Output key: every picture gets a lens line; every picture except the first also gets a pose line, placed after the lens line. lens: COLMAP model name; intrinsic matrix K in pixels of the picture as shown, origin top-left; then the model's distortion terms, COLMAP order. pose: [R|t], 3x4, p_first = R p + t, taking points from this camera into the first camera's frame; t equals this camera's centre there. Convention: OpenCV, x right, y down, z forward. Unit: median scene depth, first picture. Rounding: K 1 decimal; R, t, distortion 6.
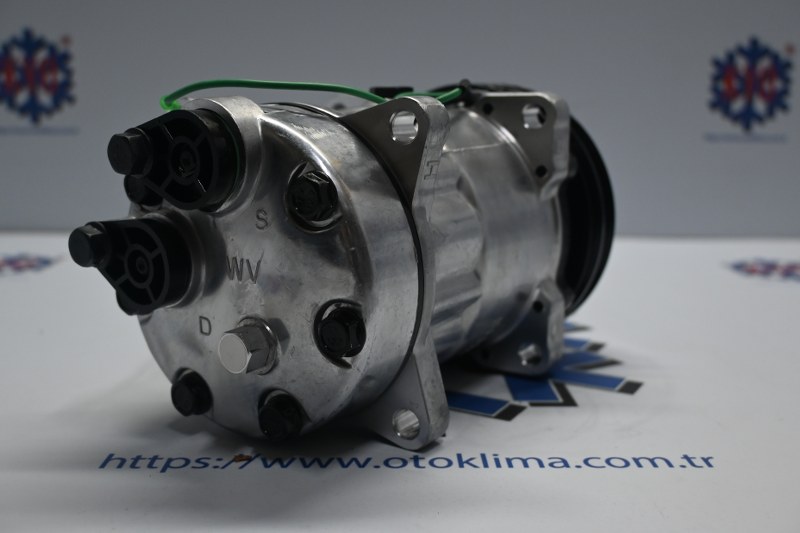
lens RADIAL K [[864.9, 0, 400.0], [0, 864.9, 266.5], [0, 0, 1]] dist [-0.008572, -0.027092]
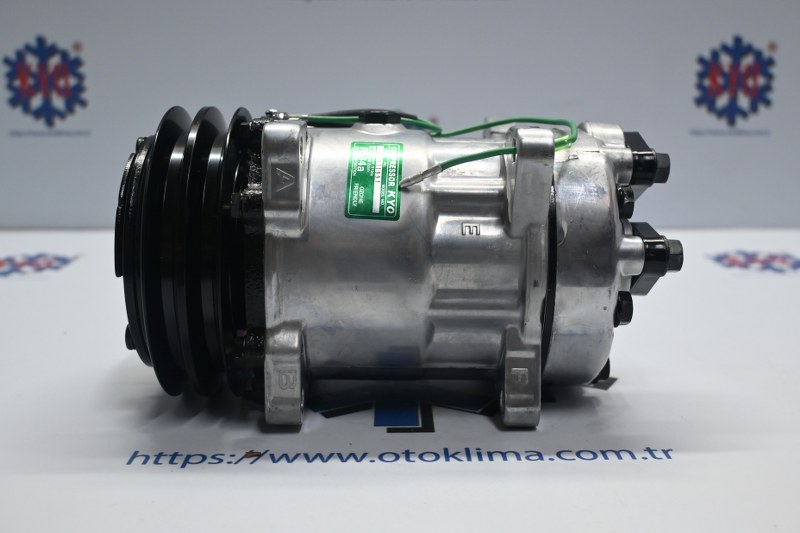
lens RADIAL K [[863.2, 0, 400.0], [0, 863.2, 266.5], [0, 0, 1]] dist [-0.014552, -0.007380]
pose [[0.999920, -0.010514, -0.007060, 0.019447], [0.010712, 0.999533, 0.028613, -0.051731], [0.006756, -0.028687, 0.999566, -0.112405]]
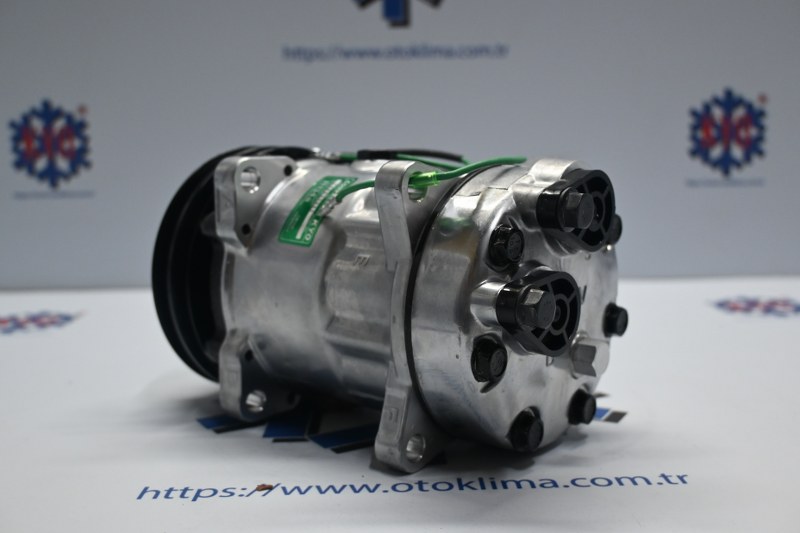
lens RADIAL K [[864.9, 0, 400.0], [0, 864.9, 266.5], [0, 0, 1]] dist [-0.008572, -0.027092]
pose [[0.999607, -0.028000, -0.001083, 0.001392], [0.027894, 0.998008, -0.056593, 0.005646], [0.002665, 0.056540, 0.998397, -0.125147]]
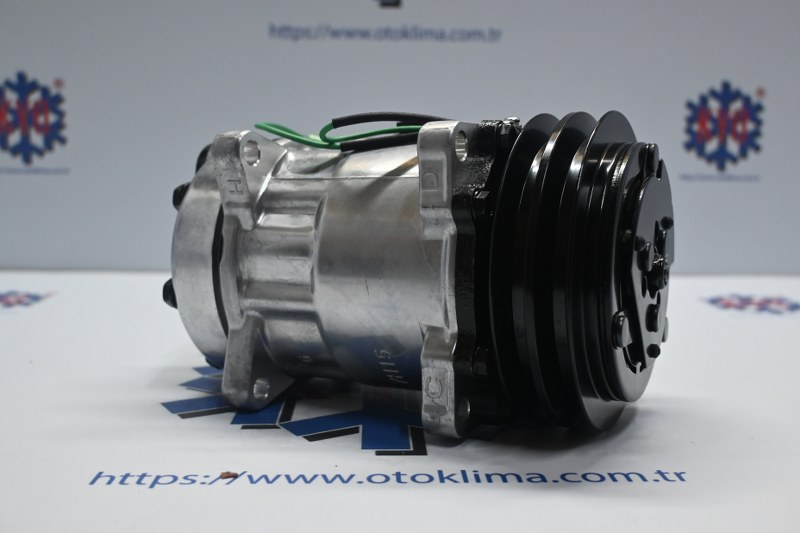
lens RADIAL K [[863.2, 0, 400.0], [0, 863.2, 266.5], [0, 0, 1]] dist [-0.014552, -0.007380]
pose [[0.999877, -0.001816, 0.015581, 0.005094], [0.002670, 0.998485, -0.054957, 0.030712], [-0.015458, 0.054991, 0.998367, -0.038234]]
